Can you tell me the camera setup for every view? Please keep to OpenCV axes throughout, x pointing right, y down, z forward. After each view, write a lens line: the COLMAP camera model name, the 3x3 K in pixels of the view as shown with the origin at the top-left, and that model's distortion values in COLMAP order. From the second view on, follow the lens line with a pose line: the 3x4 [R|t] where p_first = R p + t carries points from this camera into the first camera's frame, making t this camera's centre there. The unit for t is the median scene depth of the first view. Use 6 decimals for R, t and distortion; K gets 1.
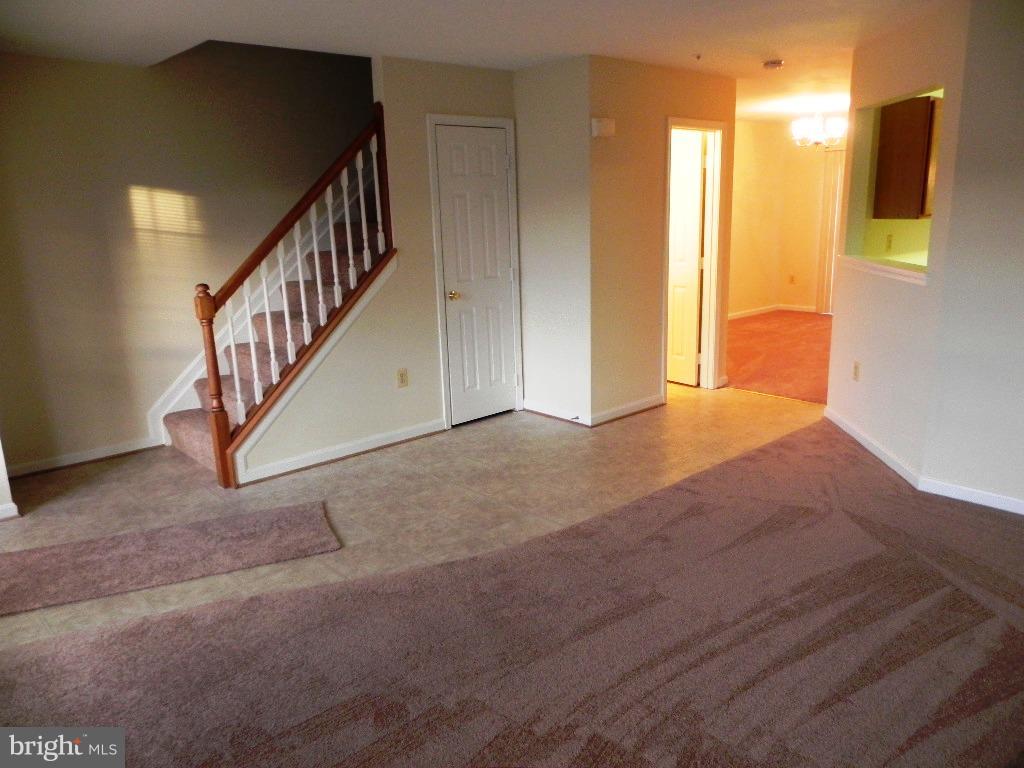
lens RADIAL K [[762.0, 0, 529.2], [0, 762.0, 385.4], [0, 0, 1]] dist [-0.012658, -0.005705]
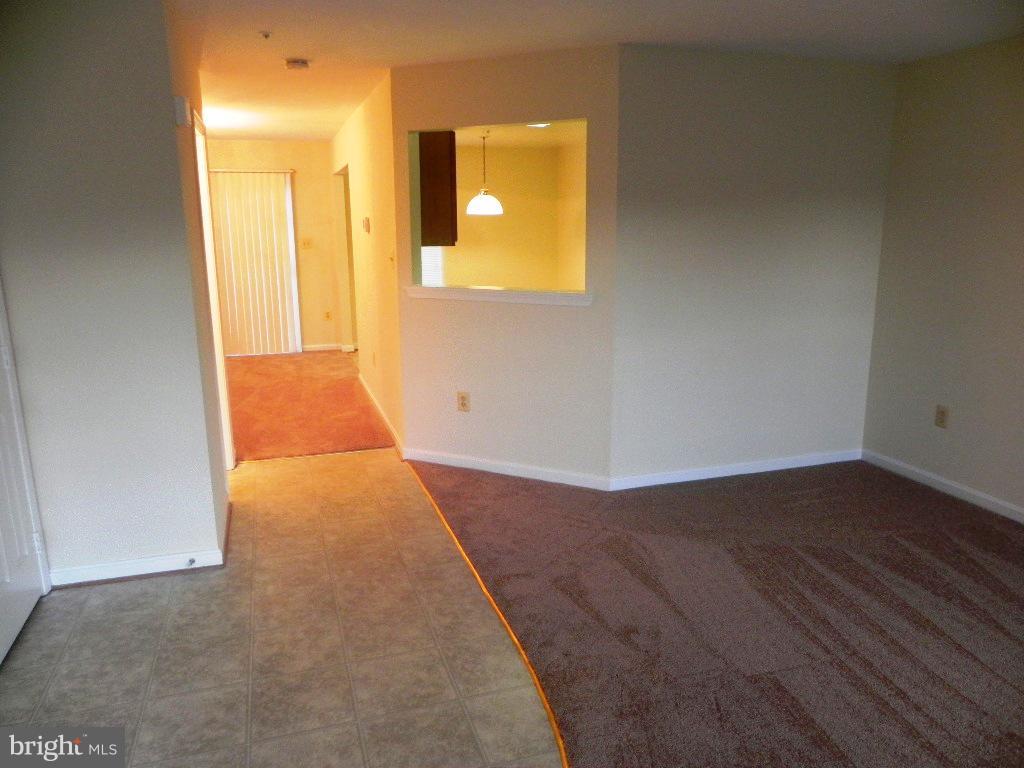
lens RADIAL K [[762.0, 0, 529.2], [0, 762.0, 385.4], [0, 0, 1]] dist [-0.012658, -0.005705]
pose [[0.417637, -0.173070, 0.891979, -0.441058], [0.210113, 0.973479, 0.090505, -0.121199], [-0.883986, 0.149618, 0.442925, 0.544953]]
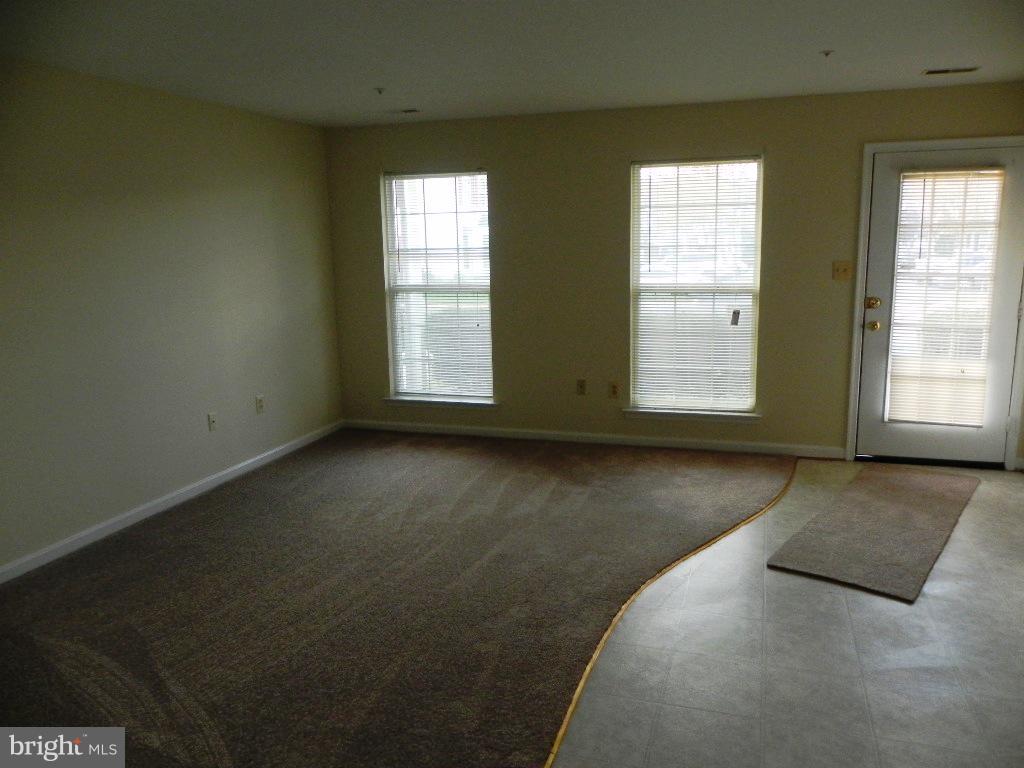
lens RADIAL K [[762.0, 0, 529.2], [0, 762.0, 385.4], [0, 0, 1]] dist [-0.012658, -0.005705]
pose [[-0.866386, 0.131311, -0.481801, 0.390458], [-0.080823, 0.915217, 0.394773, -0.306852], [0.492791, 0.380966, -0.782318, 1.235682]]
